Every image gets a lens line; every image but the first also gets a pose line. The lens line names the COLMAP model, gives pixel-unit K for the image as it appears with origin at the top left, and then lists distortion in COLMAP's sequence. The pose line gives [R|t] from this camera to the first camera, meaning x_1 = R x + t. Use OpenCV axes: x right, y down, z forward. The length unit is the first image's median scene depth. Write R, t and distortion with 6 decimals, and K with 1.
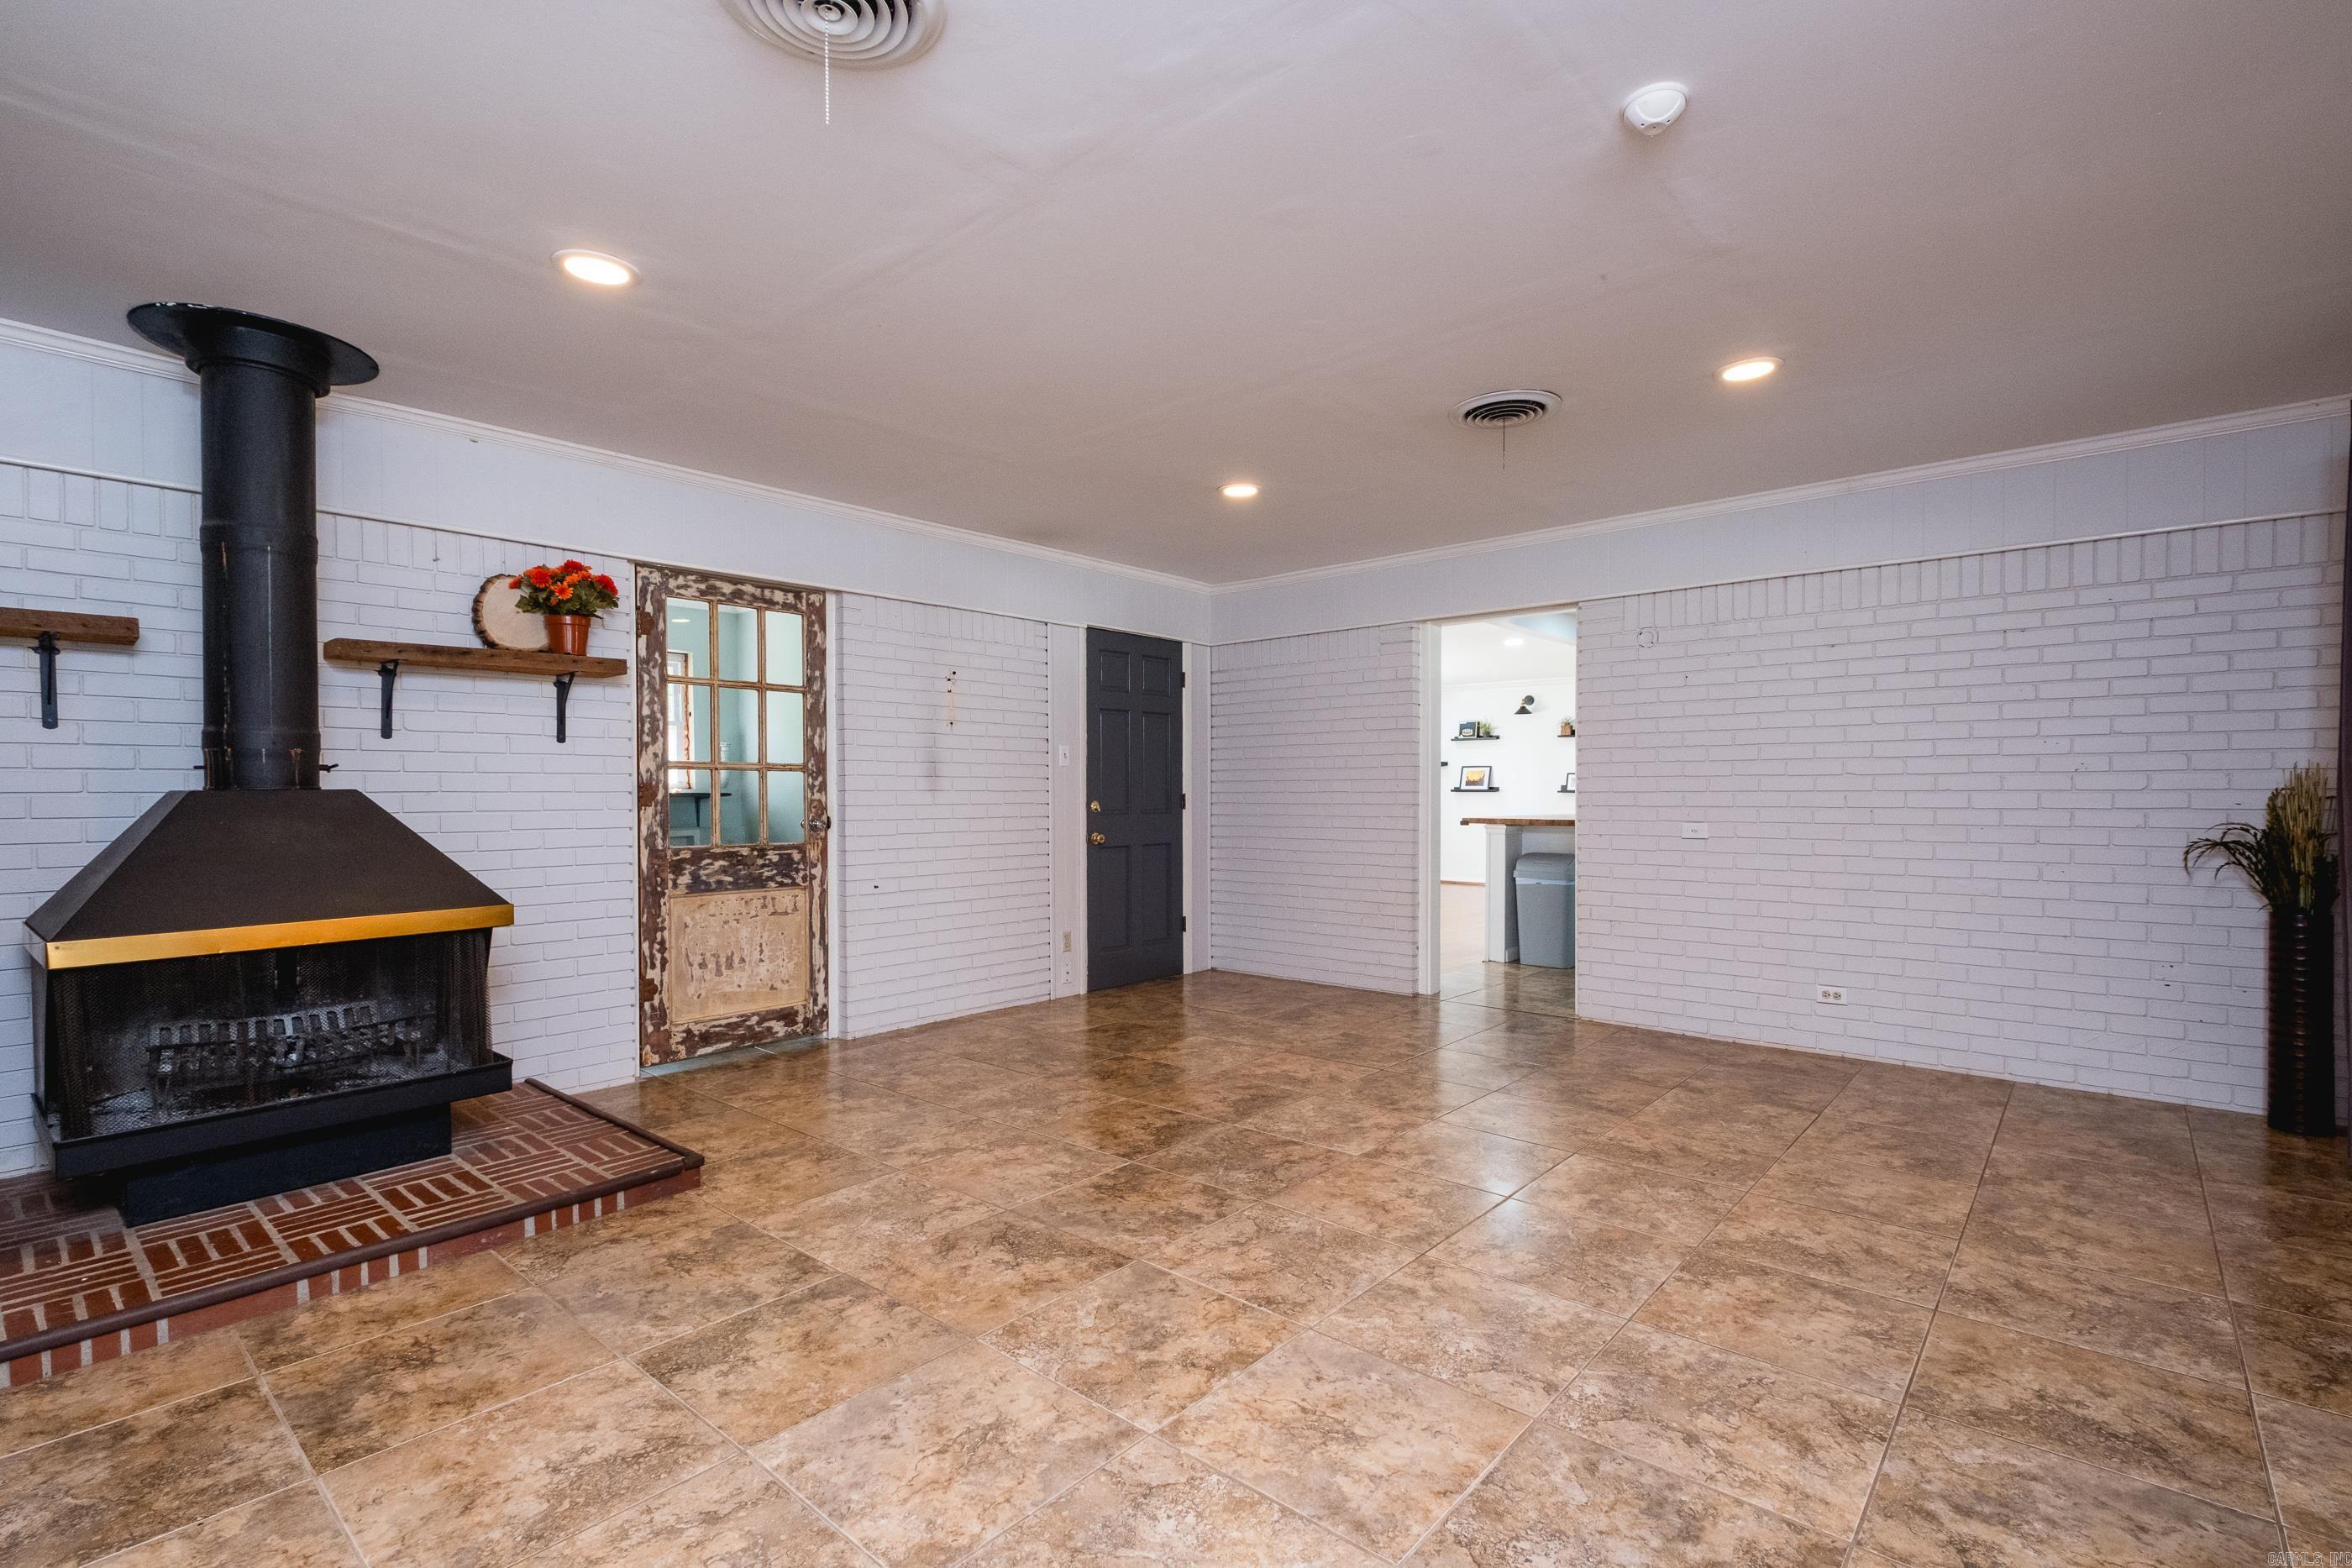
lens RADIAL K [[1066.0, 0, 1179.8], [0, 1066.0, 808.1], [0, 0, 1]] dist [0.008695, -0.000858]
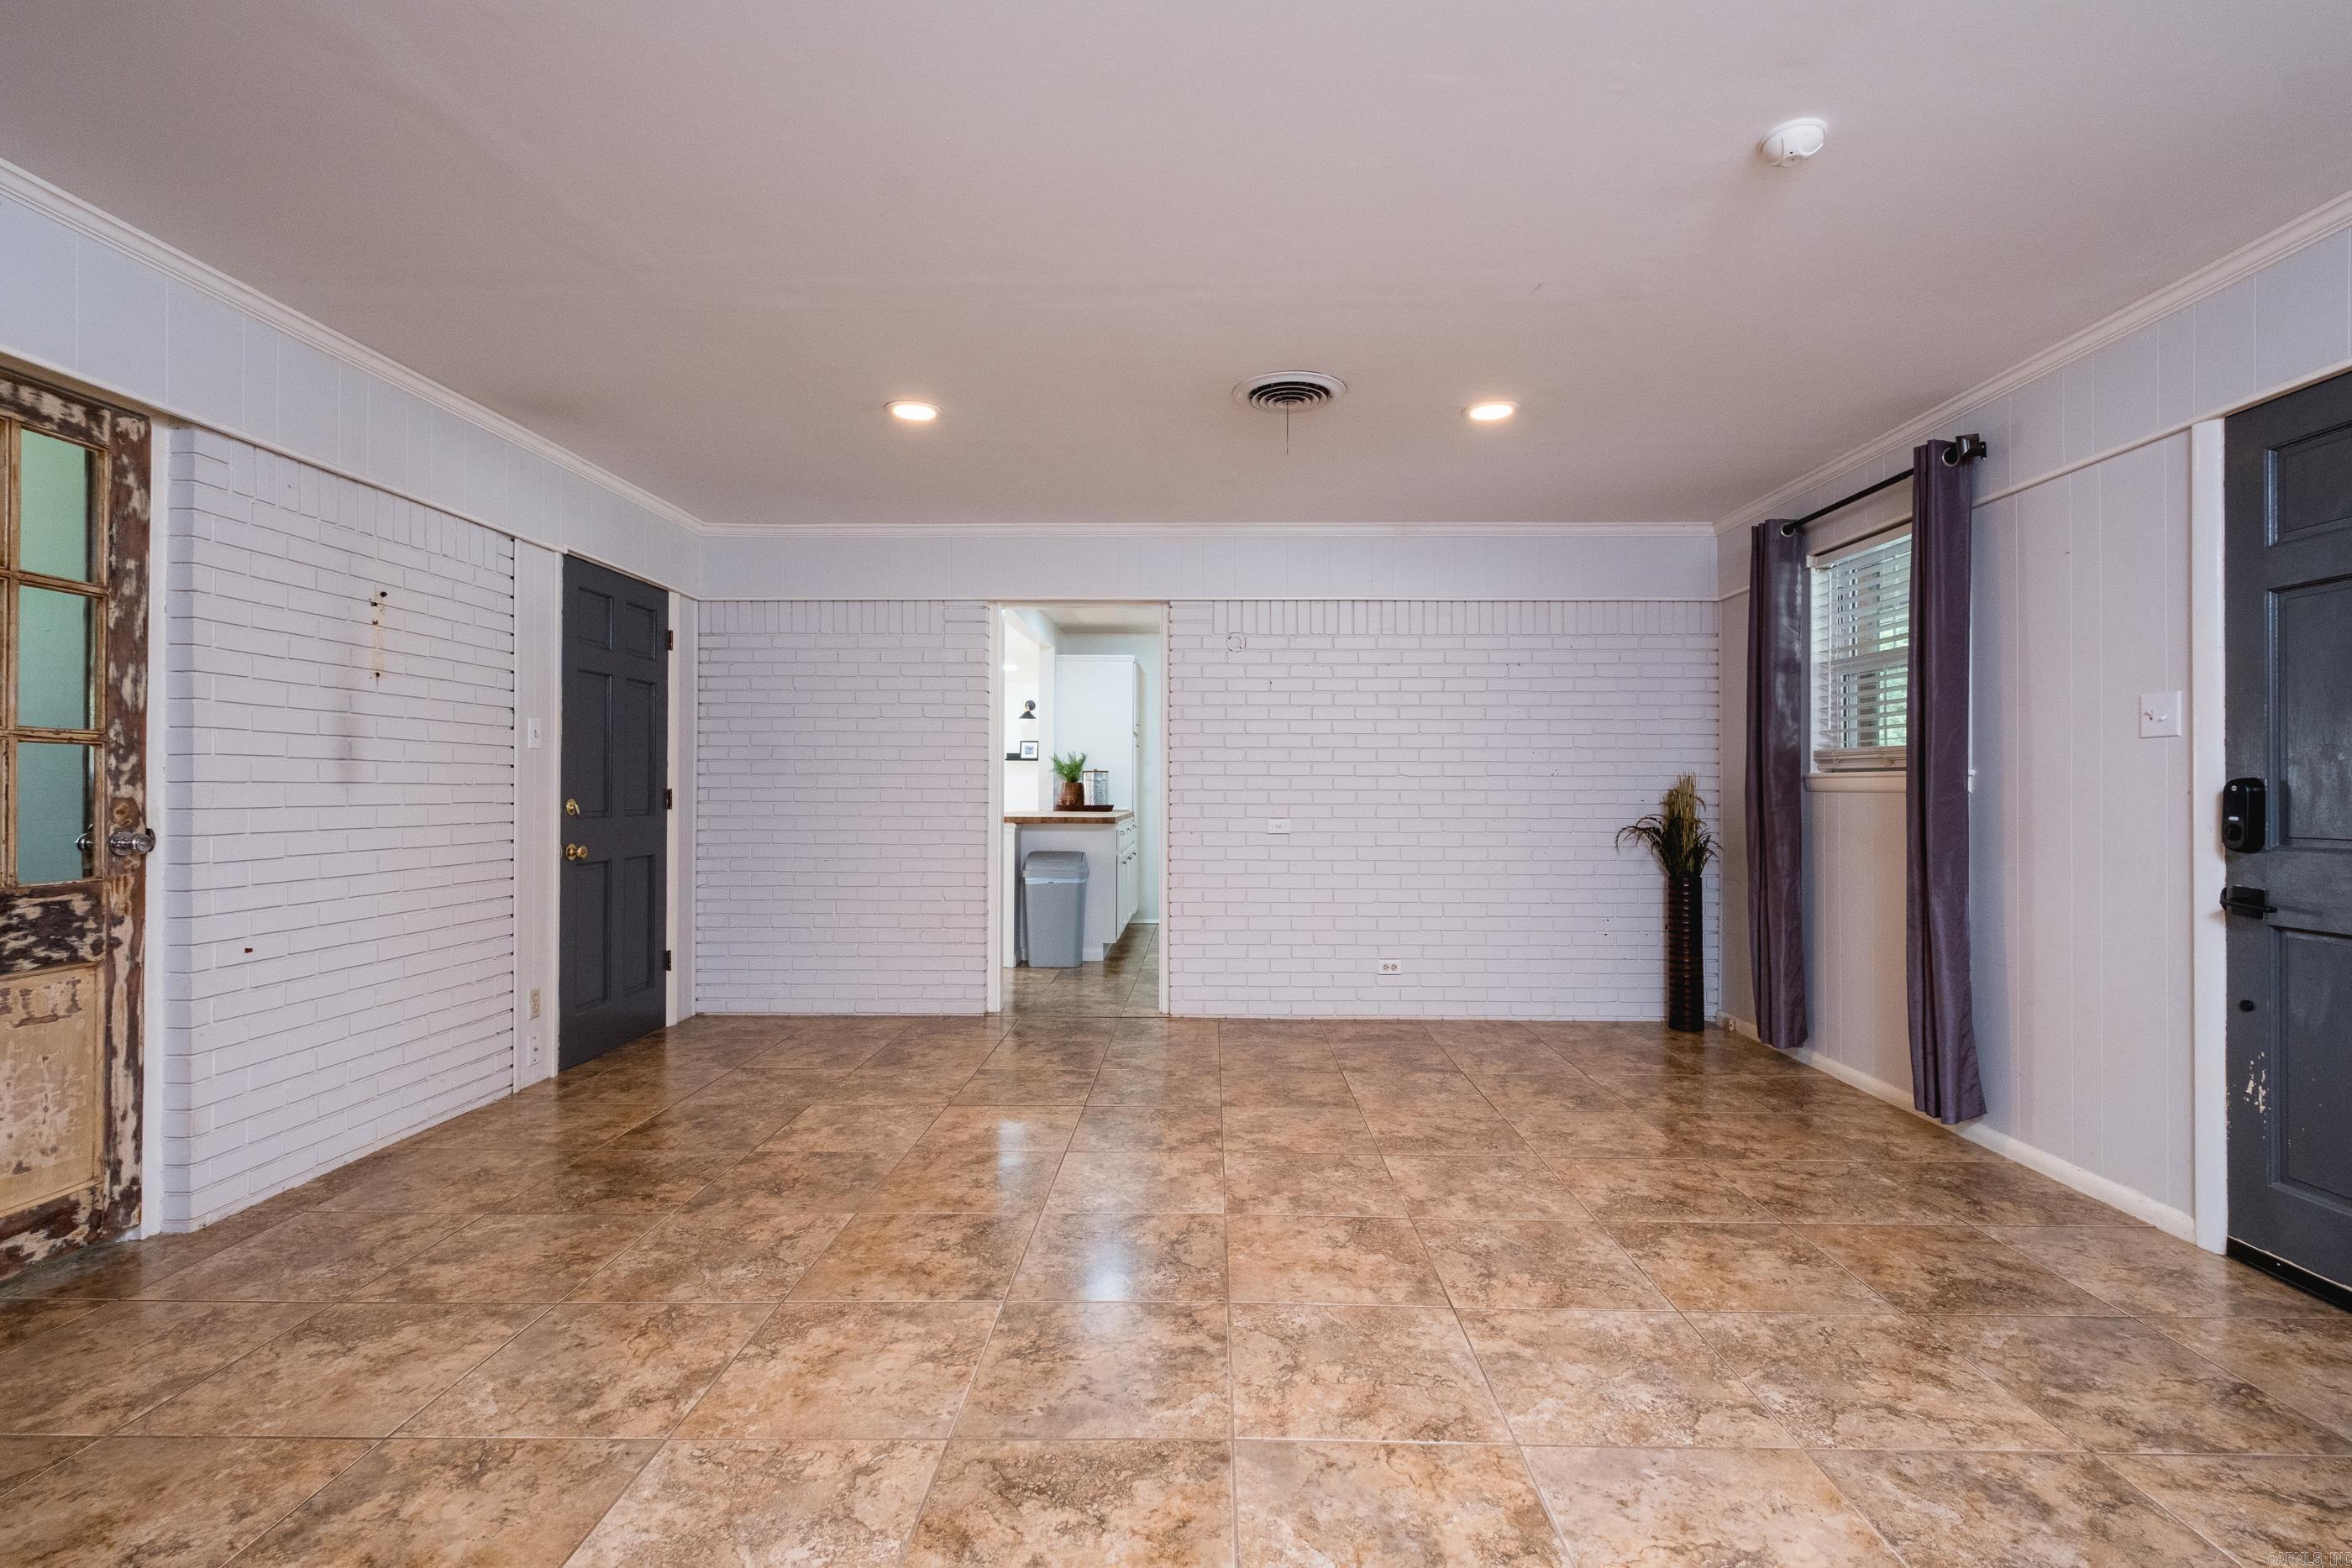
lens RADIAL K [[1063.9, 0, 1191.3], [0, 1063.9, 782.1], [0, 0, 1]] dist [0.005895, -0.002080]
pose [[0.764312, 0.008861, 0.644786, -0.299946], [0.004373, 0.999811, -0.018924, -0.003614], [-0.644832, 0.017284, 0.764129, 0.262425]]
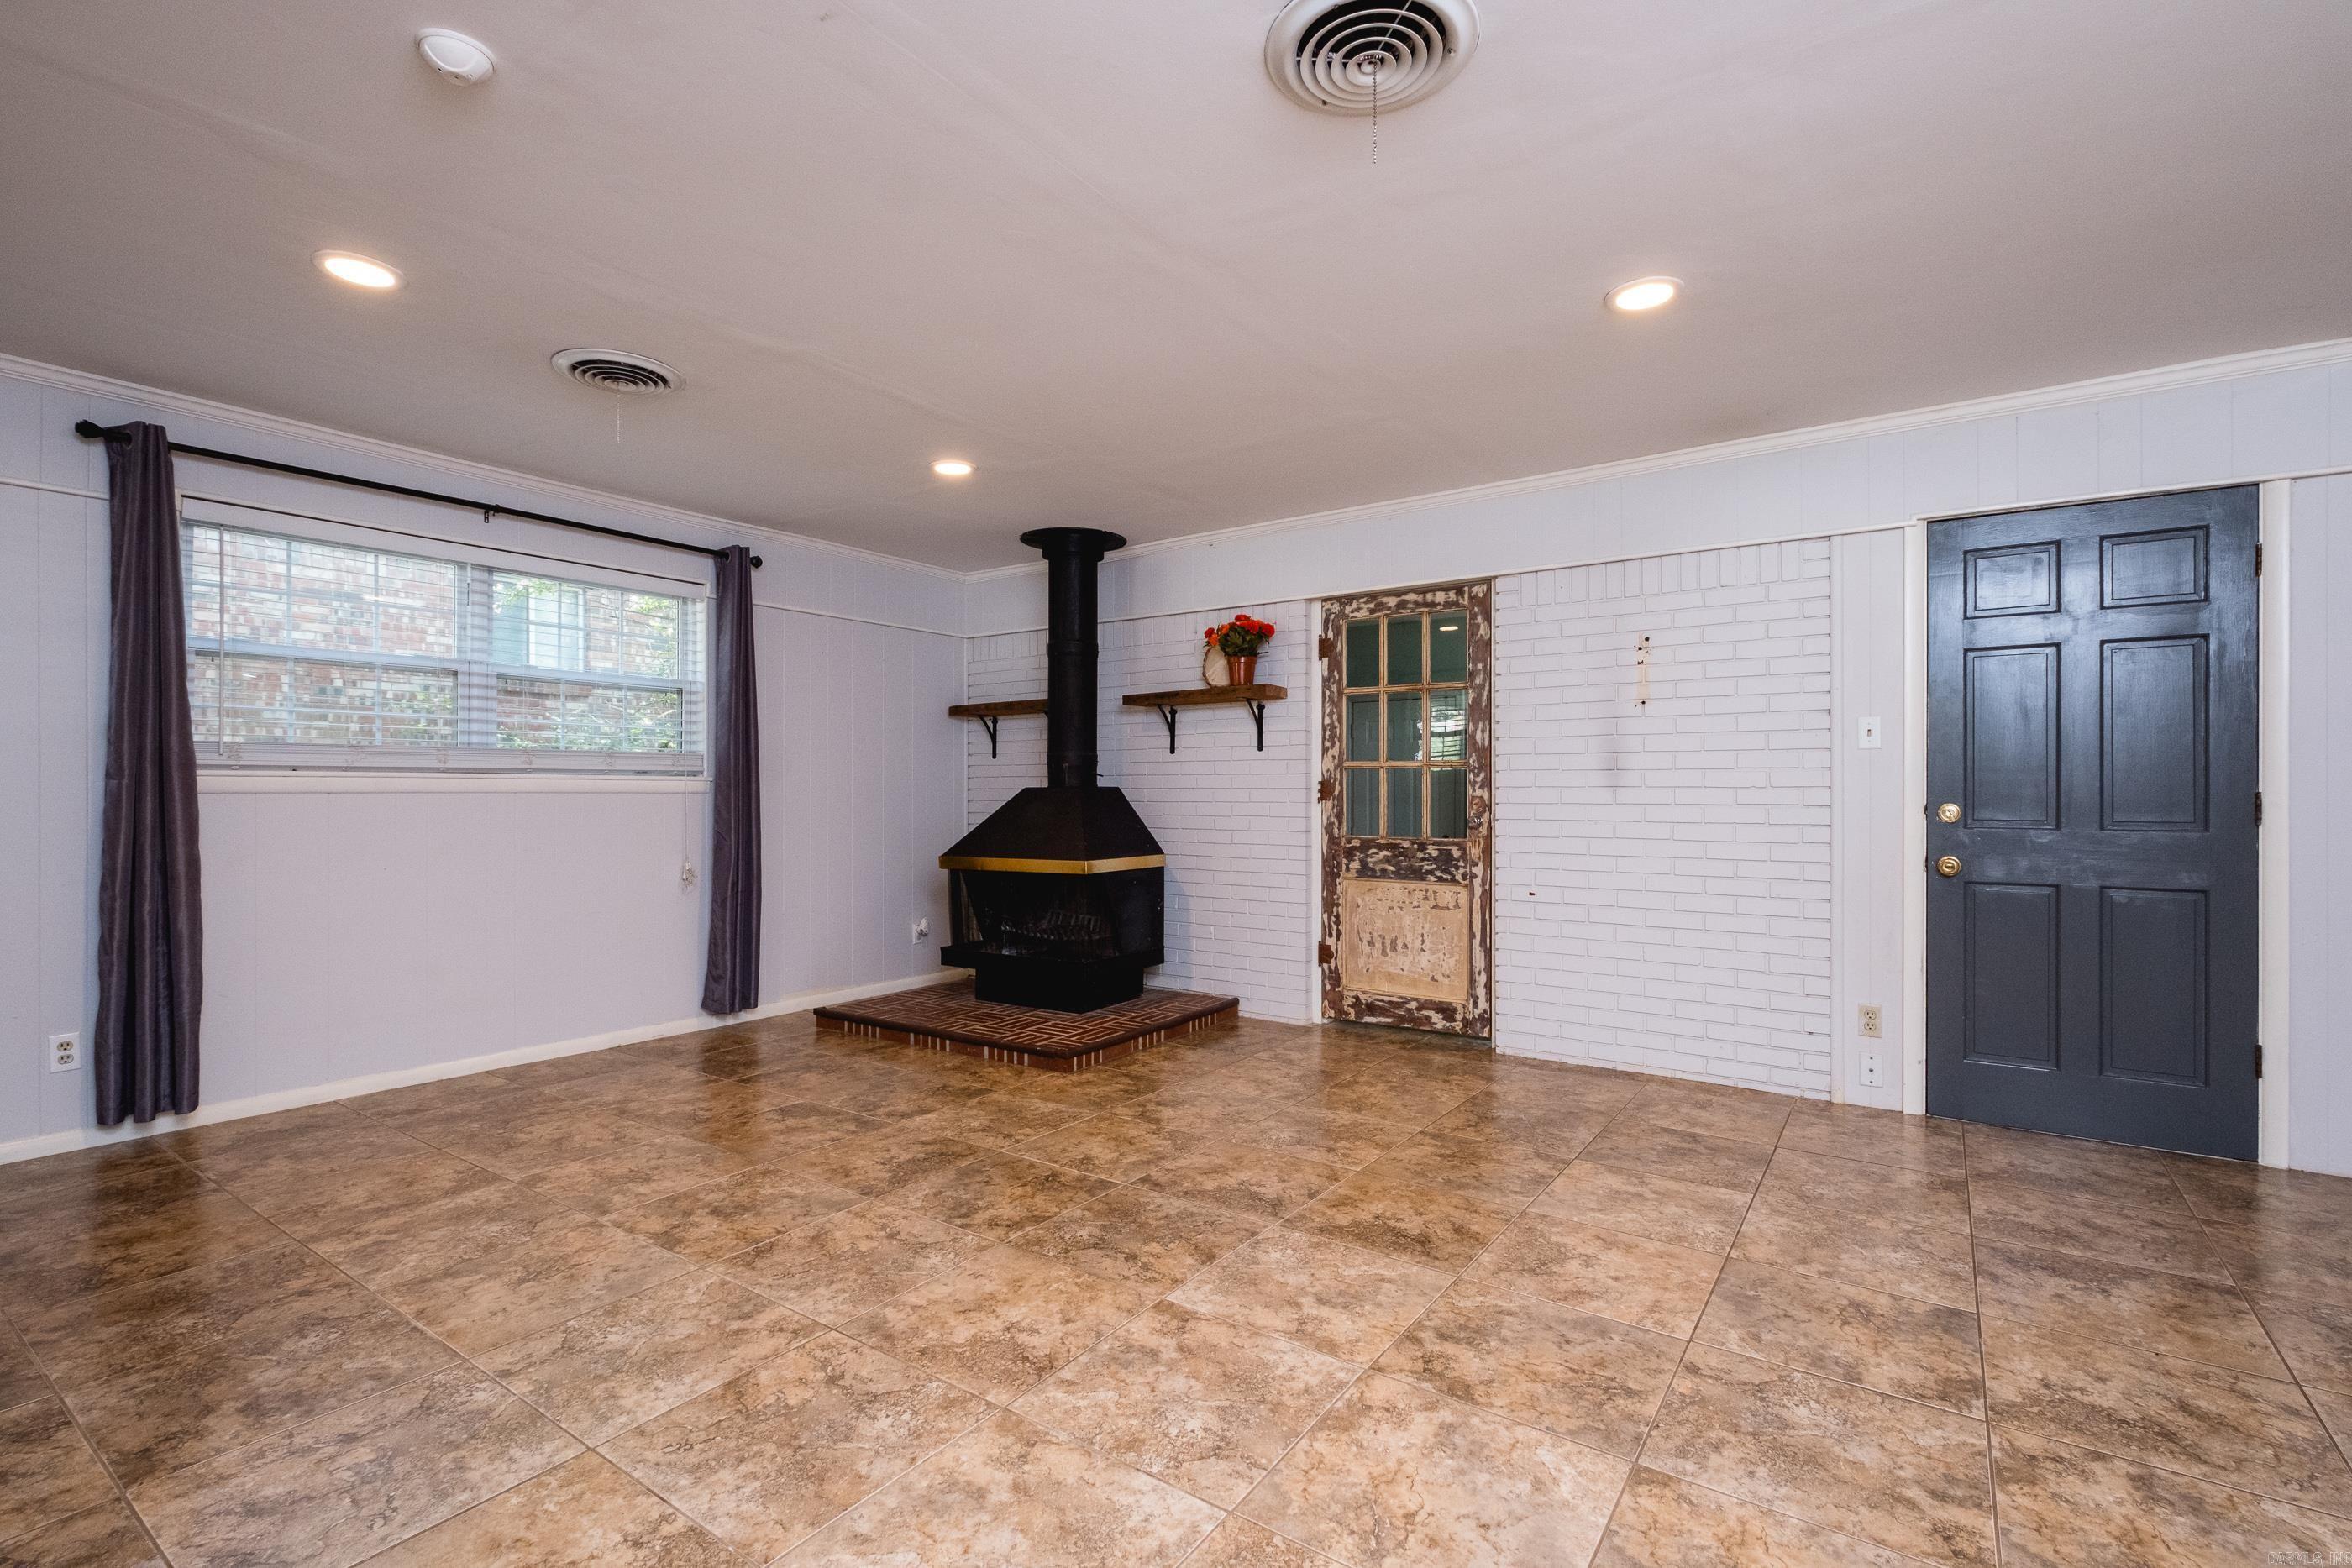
lens RADIAL K [[1063.9, 0, 1191.3], [0, 1063.9, 782.1], [0, 0, 1]] dist [0.005895, -0.002080]
pose [[0.113171, -0.006071, -0.993557, 0.641748], [-0.016152, 0.999838, -0.007949, -0.009560], [0.993444, 0.016947, 0.113054, 0.683894]]
